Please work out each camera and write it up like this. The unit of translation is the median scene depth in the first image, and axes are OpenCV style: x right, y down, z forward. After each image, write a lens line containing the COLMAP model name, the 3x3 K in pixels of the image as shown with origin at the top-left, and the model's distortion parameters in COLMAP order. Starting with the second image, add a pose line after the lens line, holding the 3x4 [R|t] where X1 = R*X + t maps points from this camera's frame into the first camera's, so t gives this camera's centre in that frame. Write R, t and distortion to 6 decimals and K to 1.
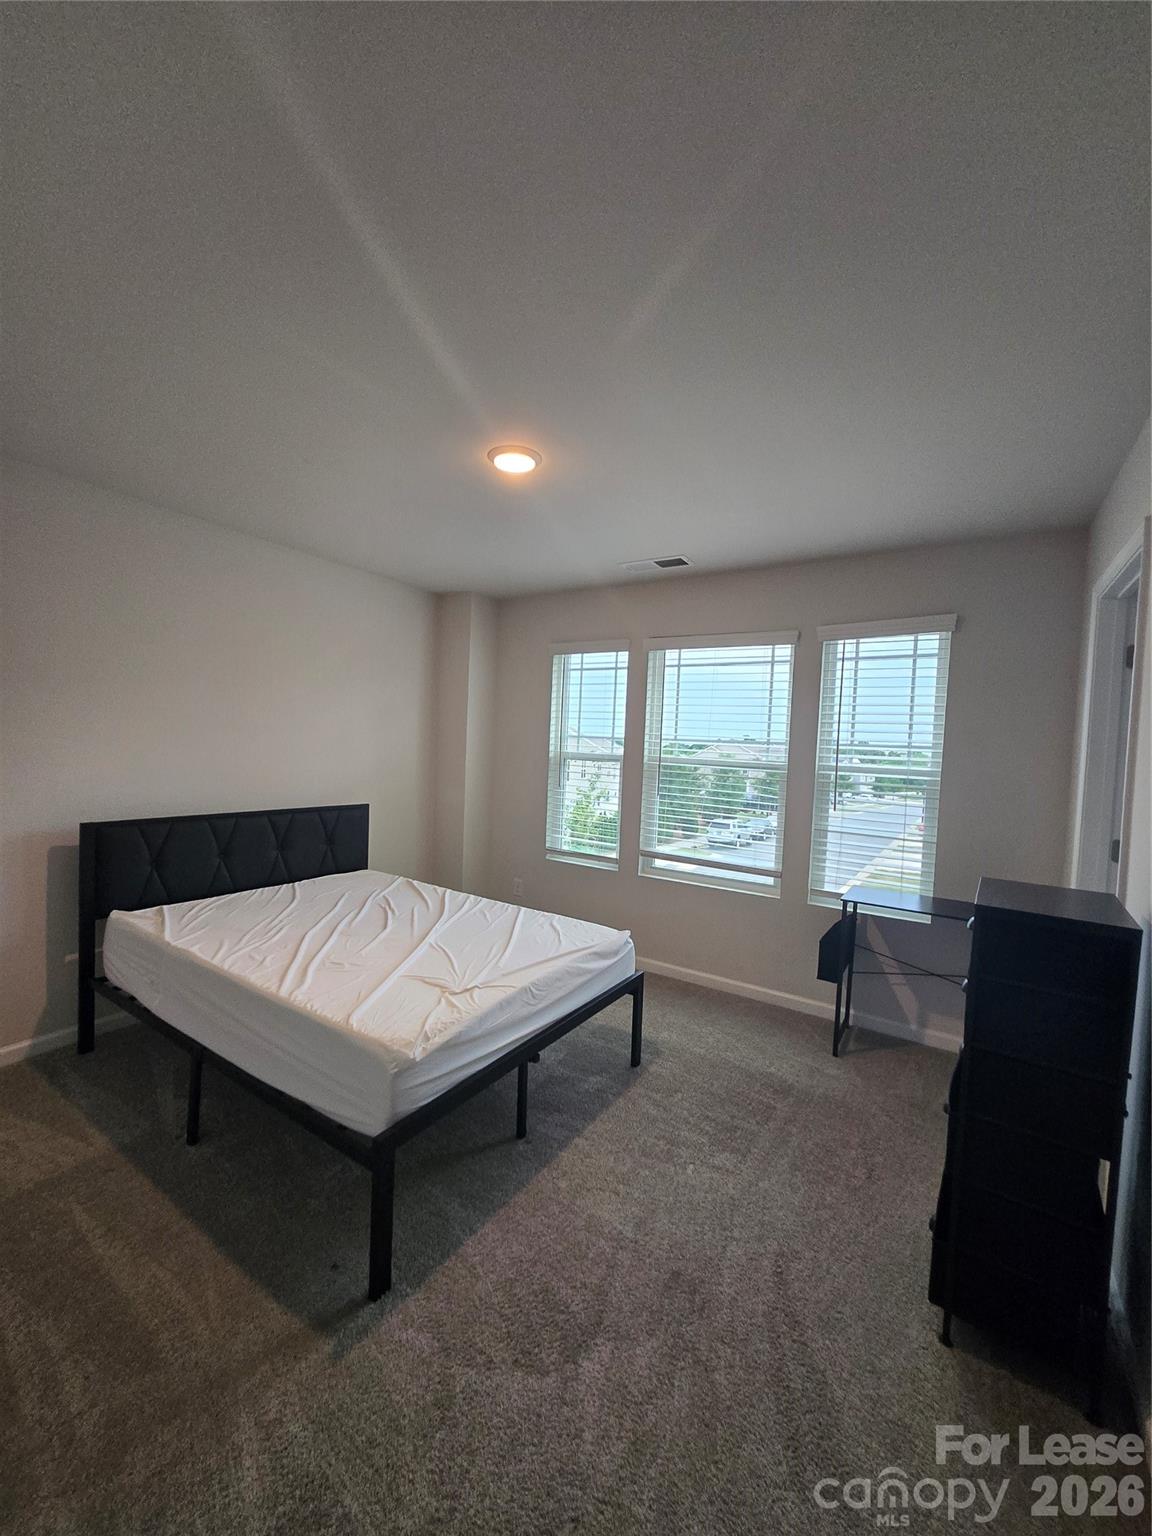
lens RADIAL K [[607.7, 0, 573.3], [0, 607.7, 785.9], [0, 0, 1]] dist [-0.000985, -0.000060]
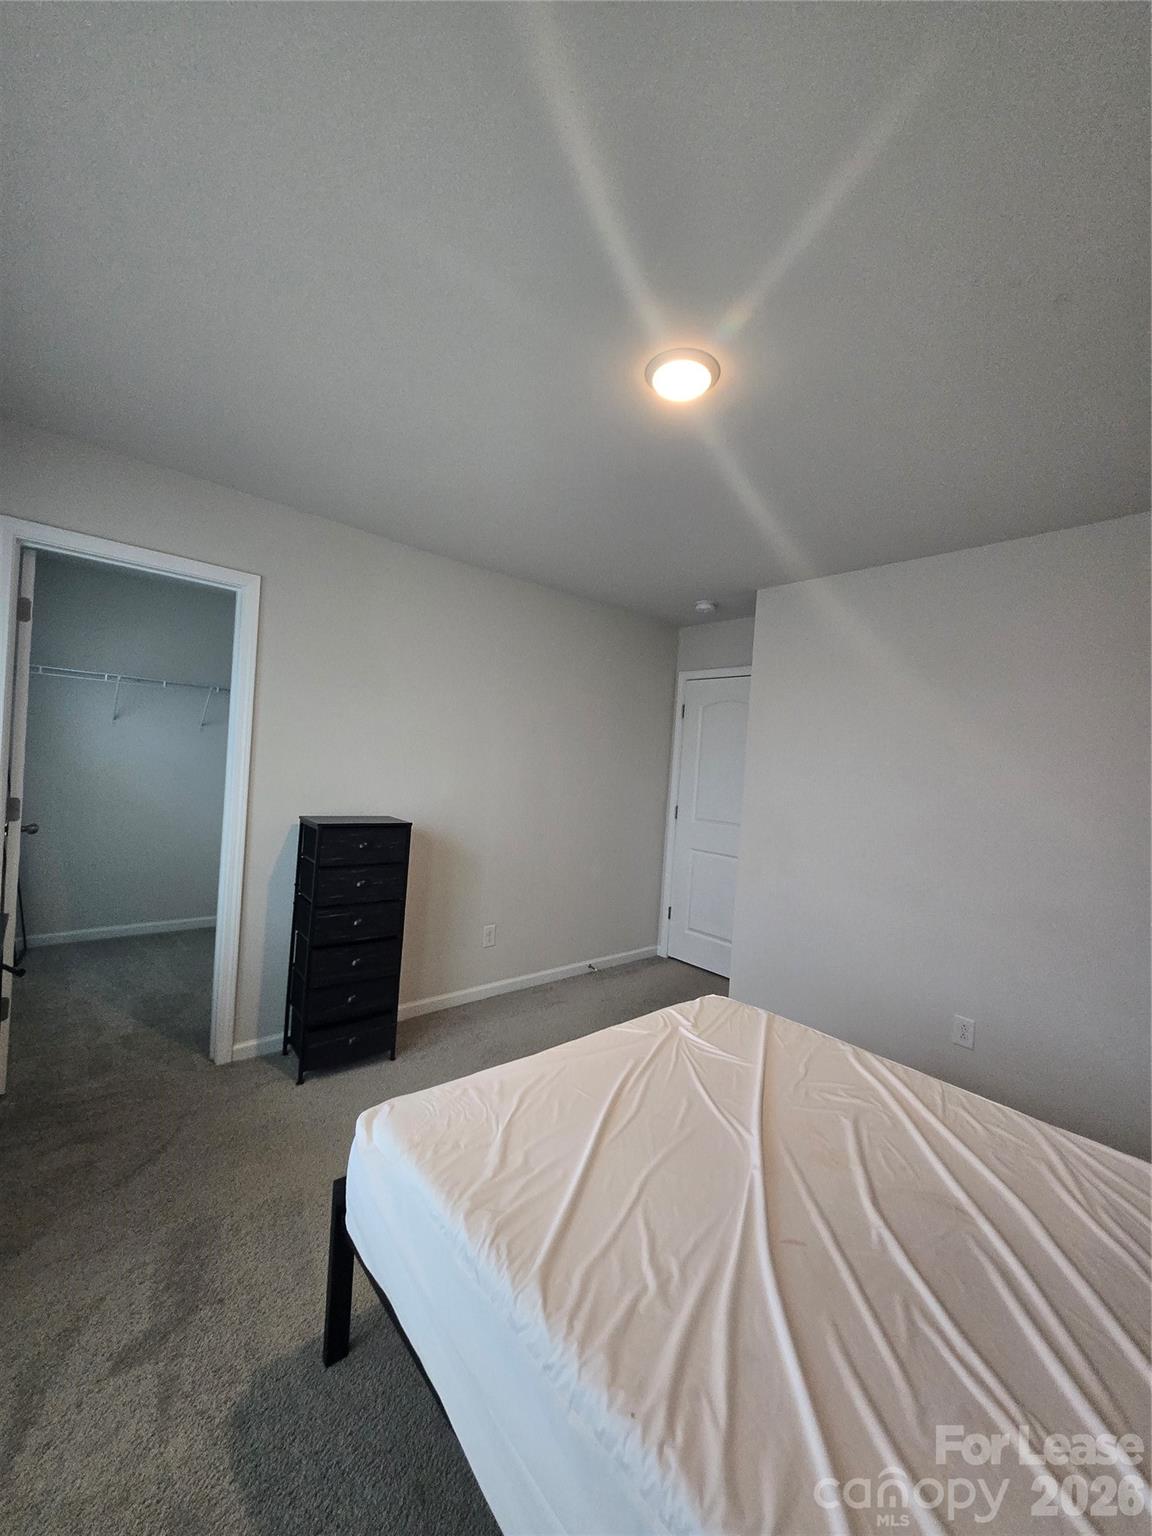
lens RADIAL K [[601.2, 0, 576.0], [0, 601.2, 768.0], [0, 0, 1]] dist [-0.003498, -0.000350]
pose [[-0.958124, -0.109834, 0.264452, -0.201599], [-0.088765, 0.991944, 0.090382, -0.116563], [-0.272248, 0.063123, -0.960154, 1.634706]]
